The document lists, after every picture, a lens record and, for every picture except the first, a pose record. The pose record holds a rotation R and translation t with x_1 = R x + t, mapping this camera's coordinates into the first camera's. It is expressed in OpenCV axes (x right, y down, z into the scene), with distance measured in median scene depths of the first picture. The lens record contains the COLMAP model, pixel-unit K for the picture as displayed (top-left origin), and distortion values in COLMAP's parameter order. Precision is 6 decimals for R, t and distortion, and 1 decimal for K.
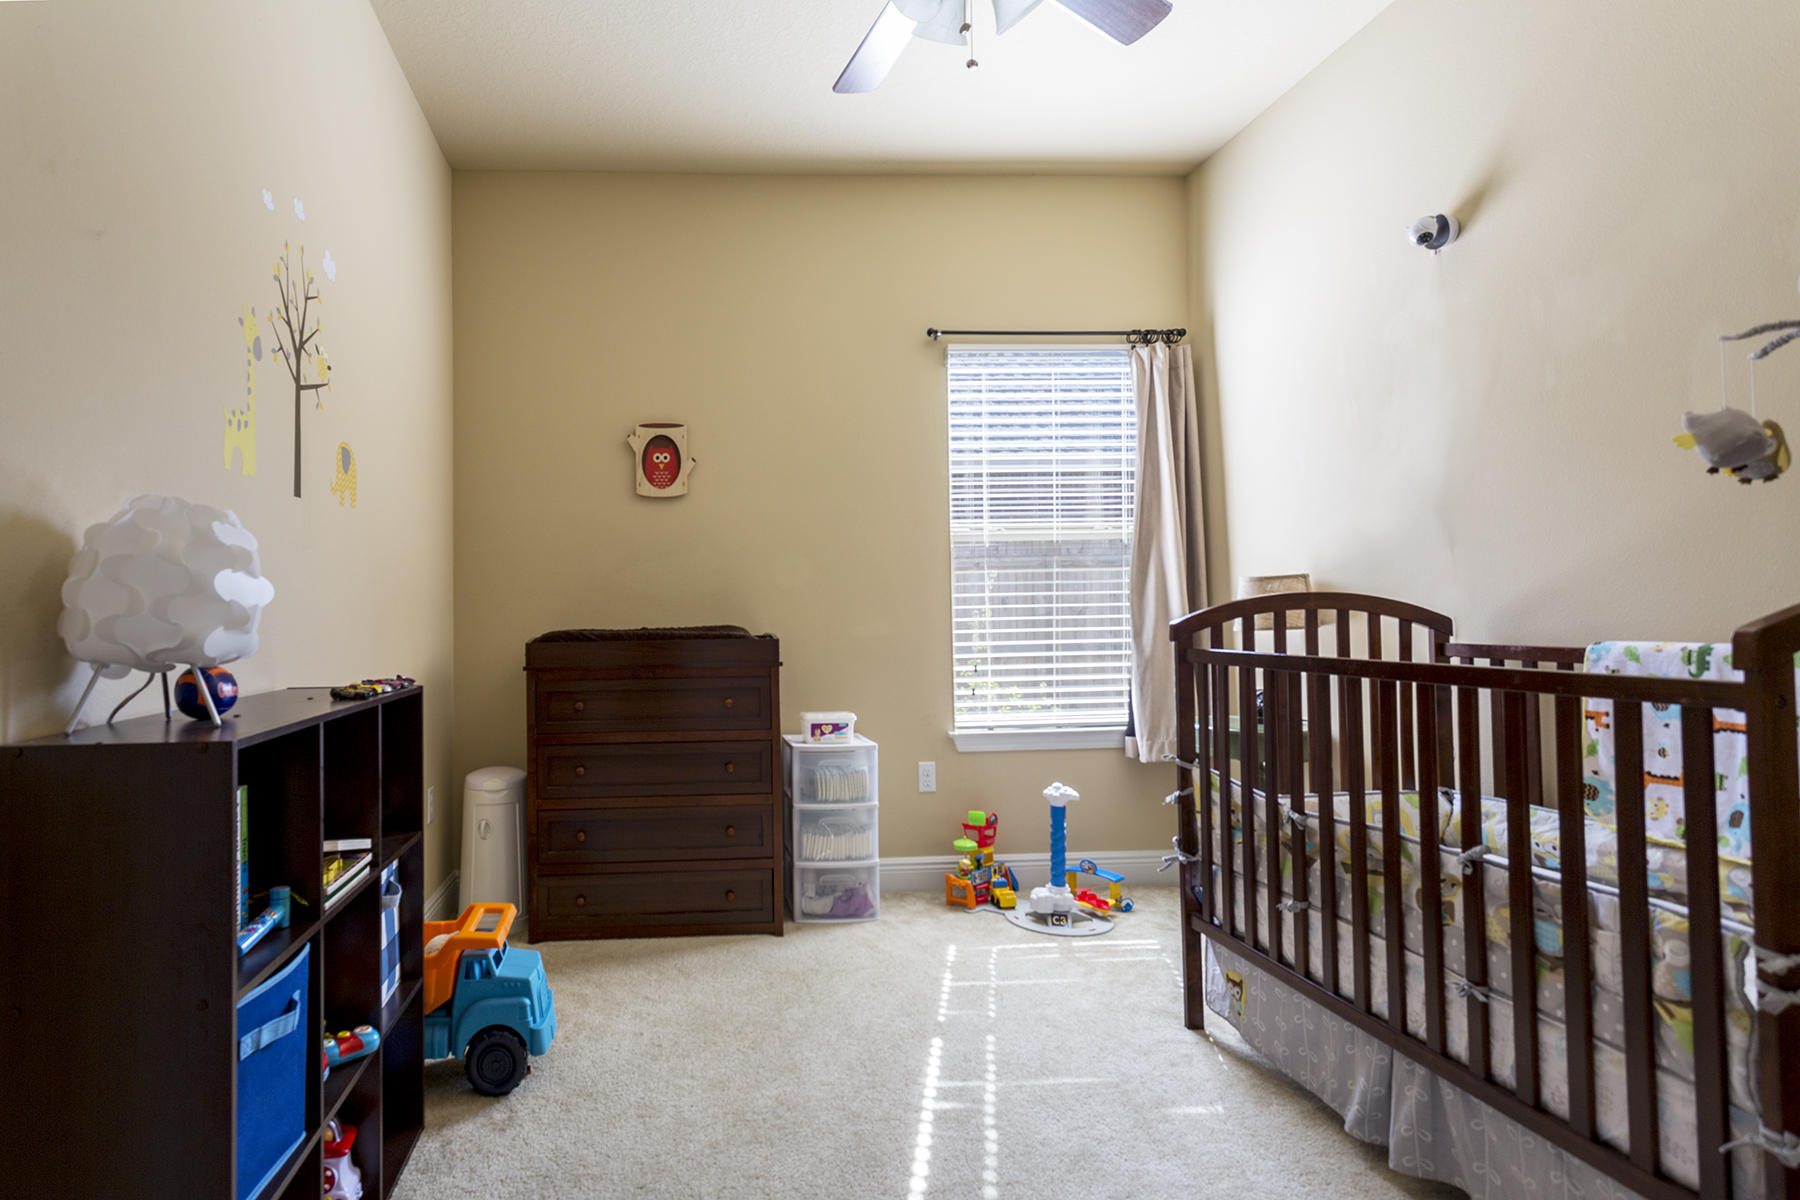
lens RADIAL K [[1024.6, 0, 893.1], [0, 1024.6, 593.6], [0, 0, 1]] dist [-0.003937, 0.005823]
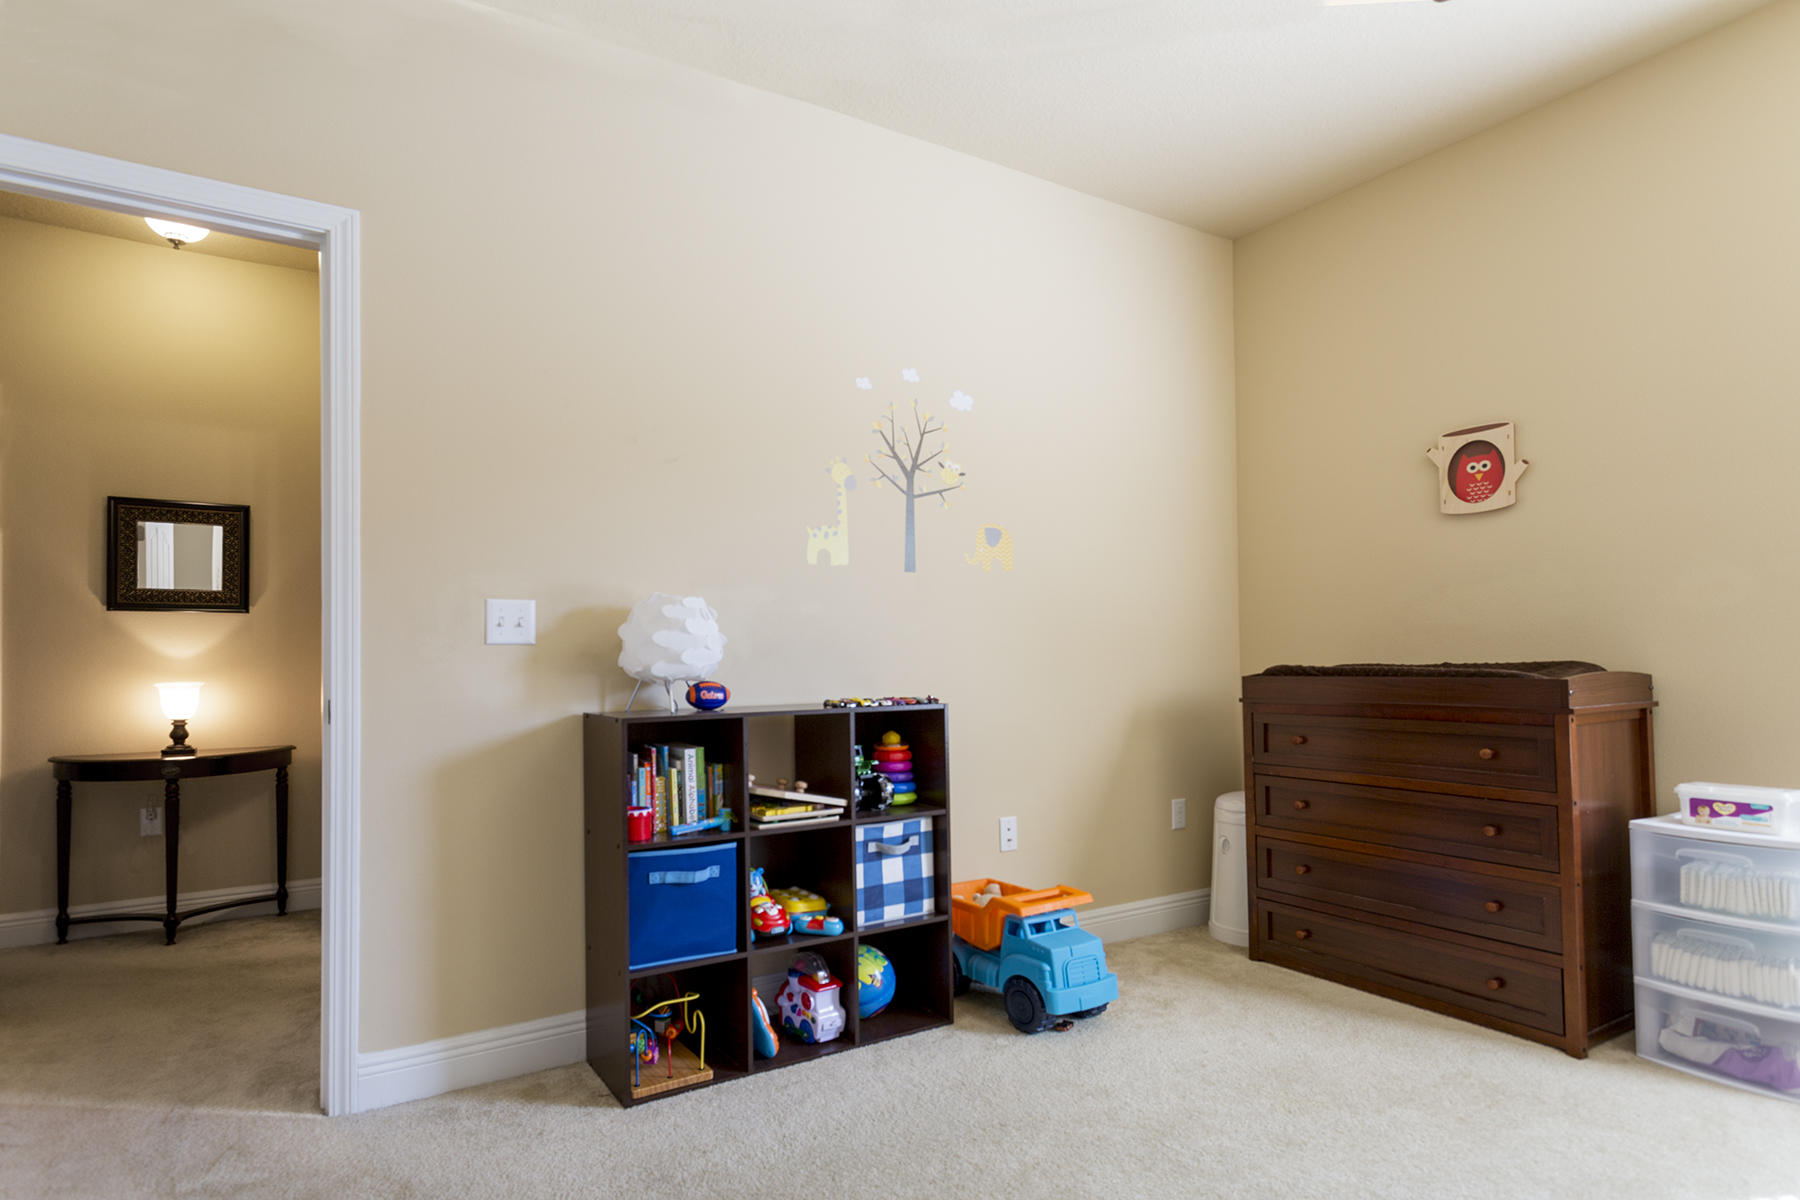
lens RADIAL K [[1024.6, 0, 890.9], [0, 1024.6, 655.1], [0, 0, 1]] dist [-0.003937, 0.005823]
pose [[0.366630, 0.001340, -0.930366, 0.433887], [0.025112, 0.999620, 0.011335, 0.004391], [0.930028, -0.027519, 0.366457, 0.237595]]
